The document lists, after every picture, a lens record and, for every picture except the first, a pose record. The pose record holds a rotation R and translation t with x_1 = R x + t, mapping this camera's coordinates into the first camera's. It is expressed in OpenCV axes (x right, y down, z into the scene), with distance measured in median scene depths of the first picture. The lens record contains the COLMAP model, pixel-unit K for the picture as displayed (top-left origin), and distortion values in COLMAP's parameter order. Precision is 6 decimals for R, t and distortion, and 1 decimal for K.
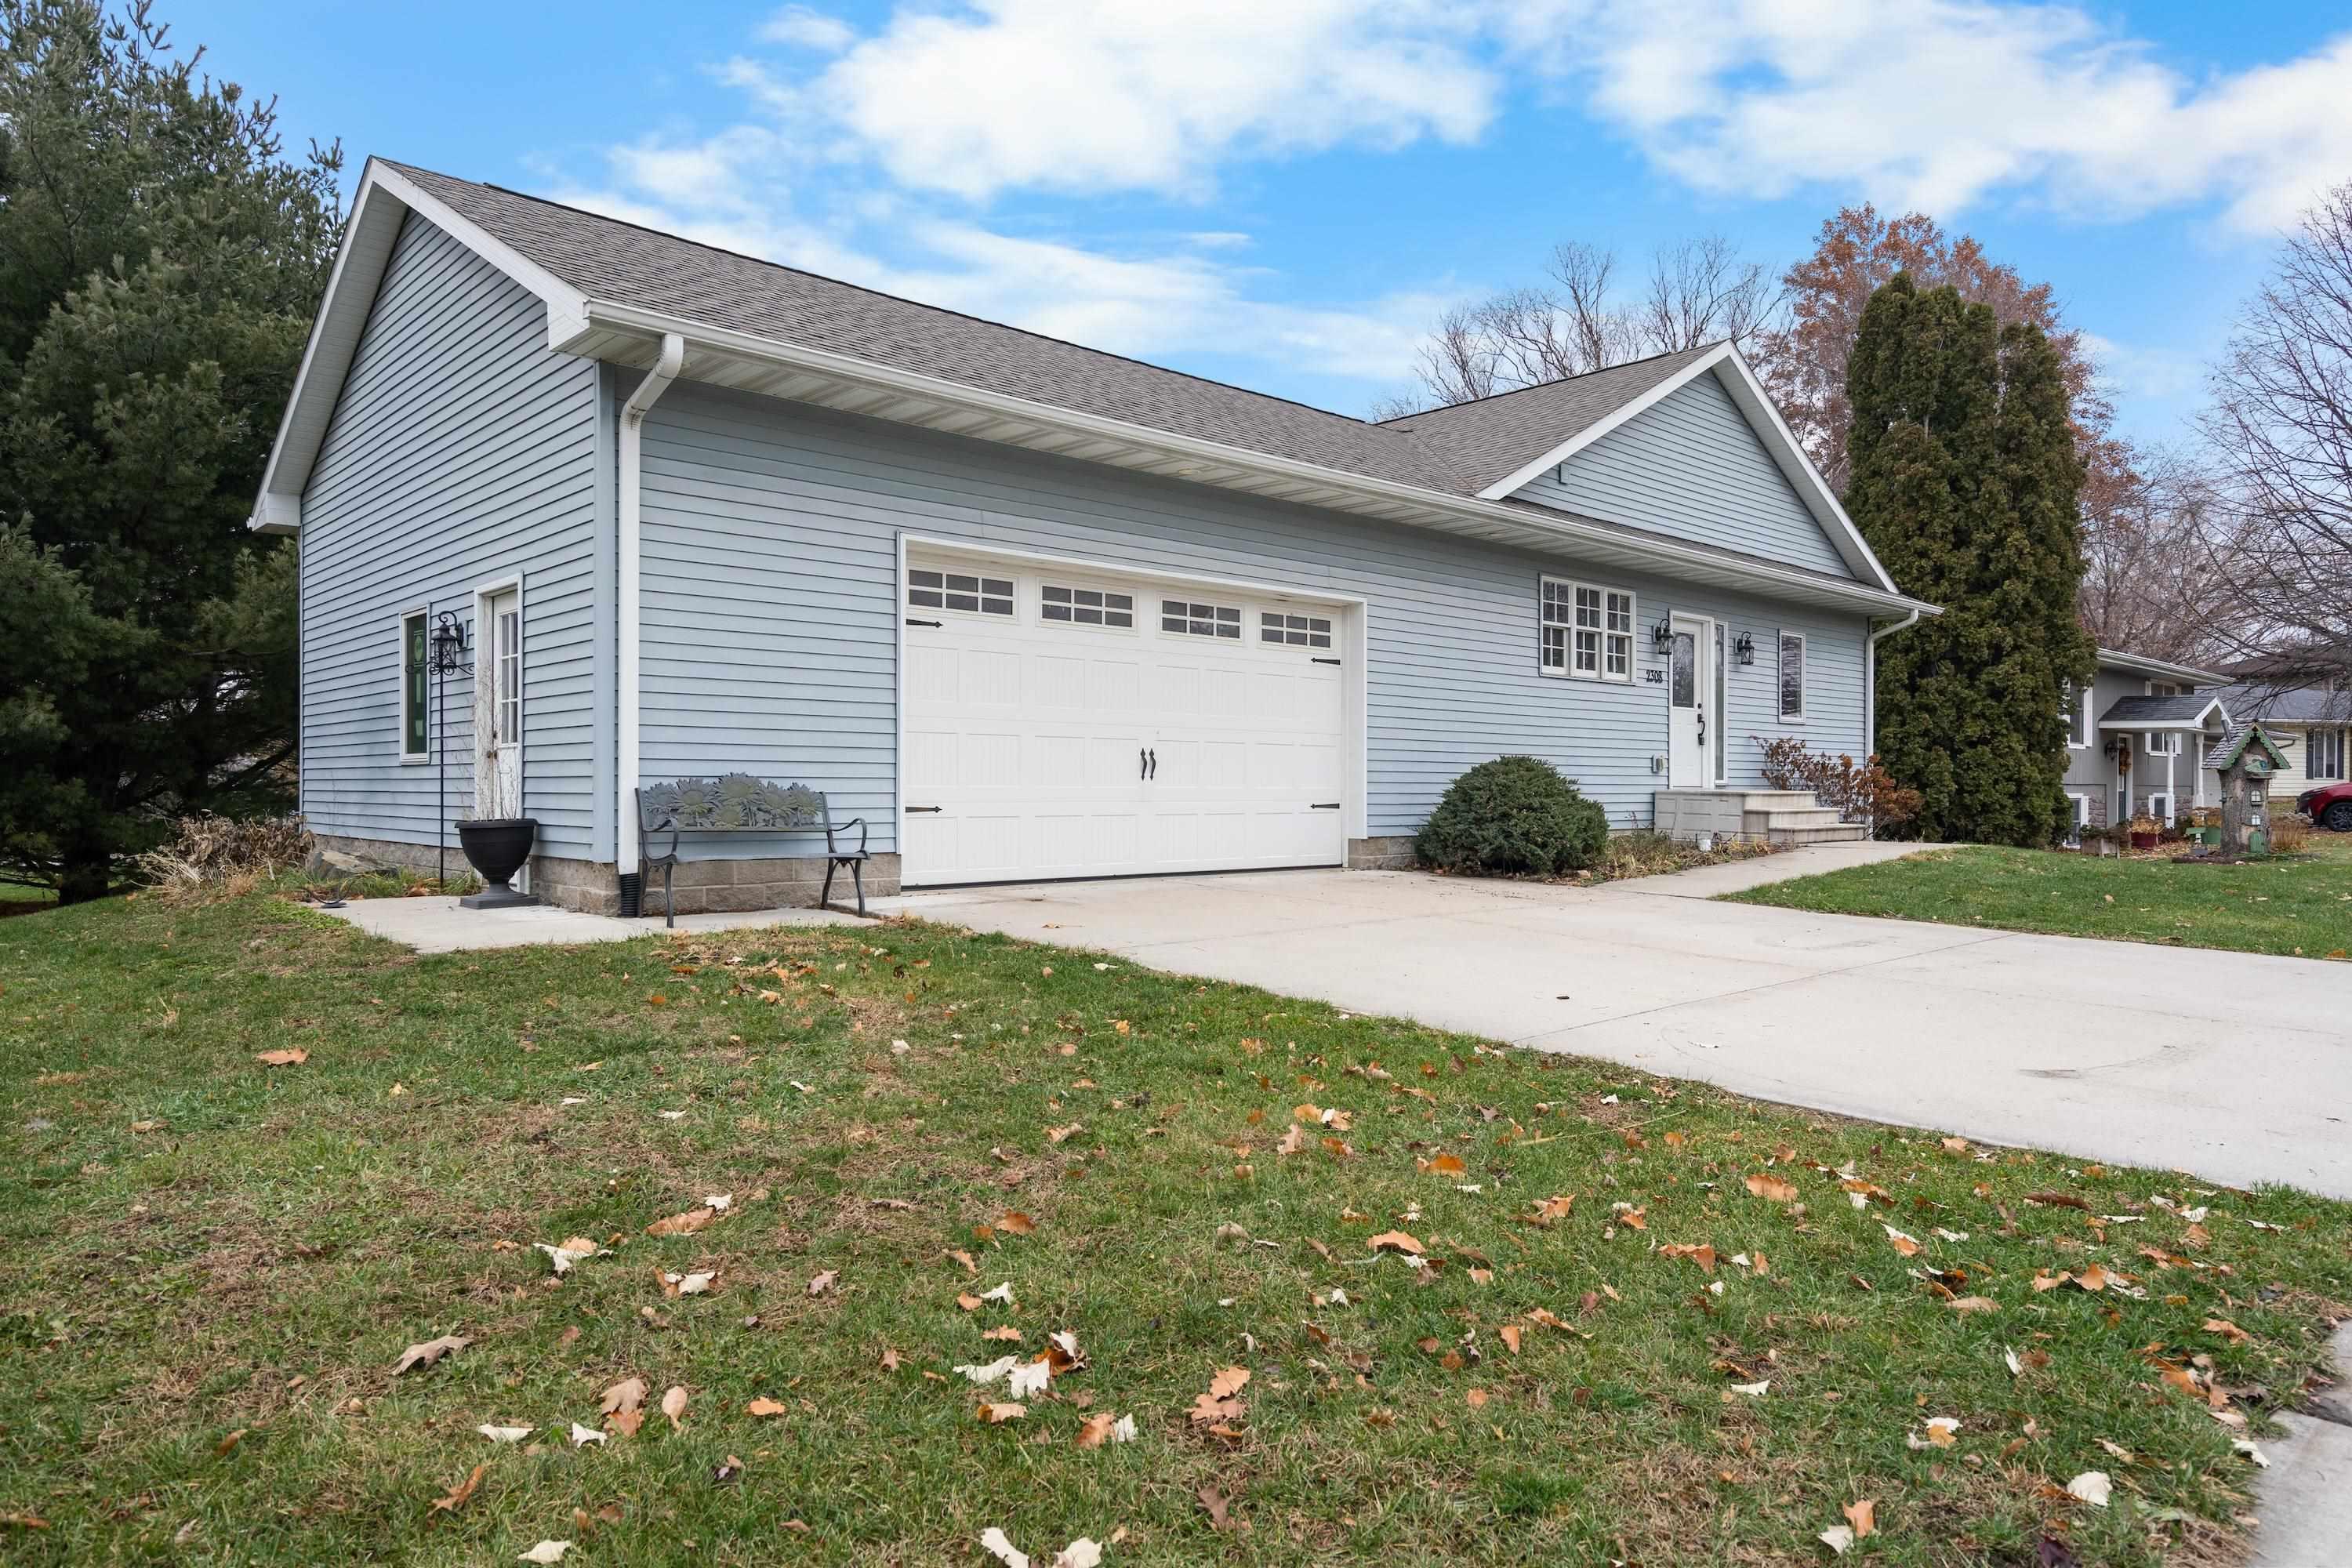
lens RADIAL K [[1450.6, 0, 1177.1], [0, 1450.6, 791.8], [0, 0, 1]] dist [-0.001914, -0.000186]
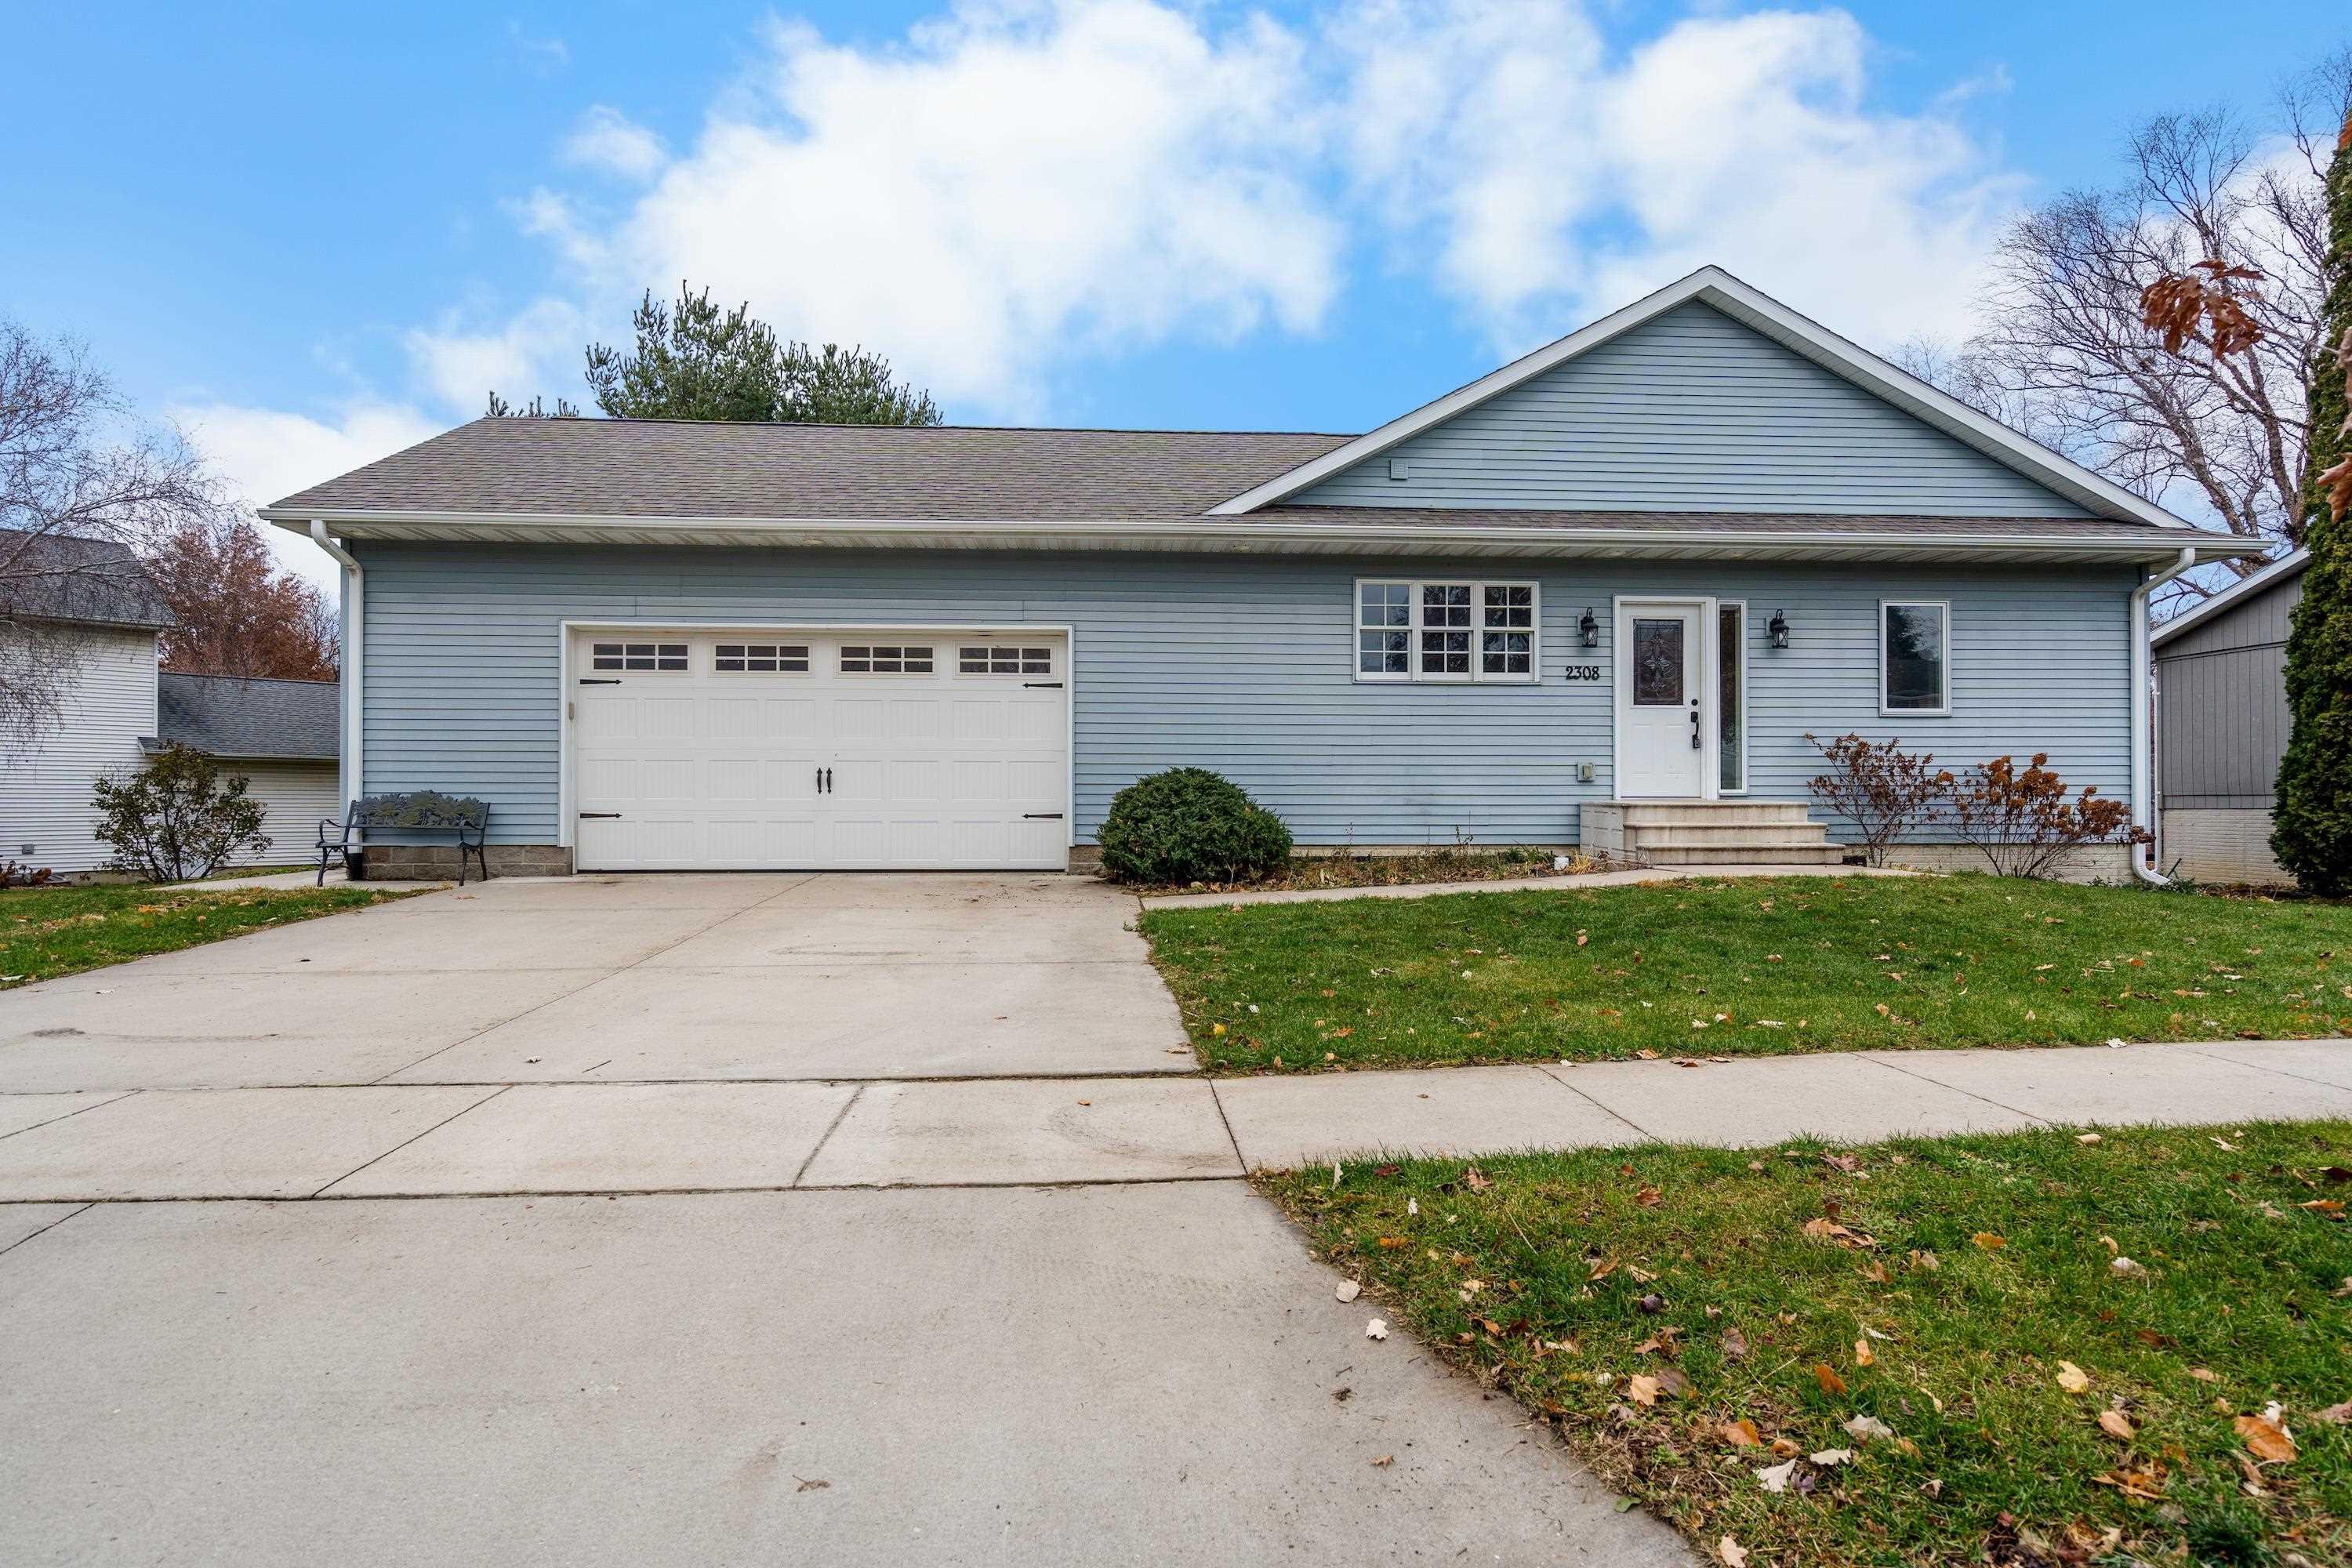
lens RADIAL K [[1254.9, 0, 1175.6], [0, 1254.9, 781.2], [0, 0, 1]] dist [0.001793, 0.000153]
pose [[0.780773, -0.012111, -0.624698, 0.799313], [-0.000198, 0.999807, -0.019632, 0.002326], [0.624815, 0.015452, 0.780620, 0.319152]]
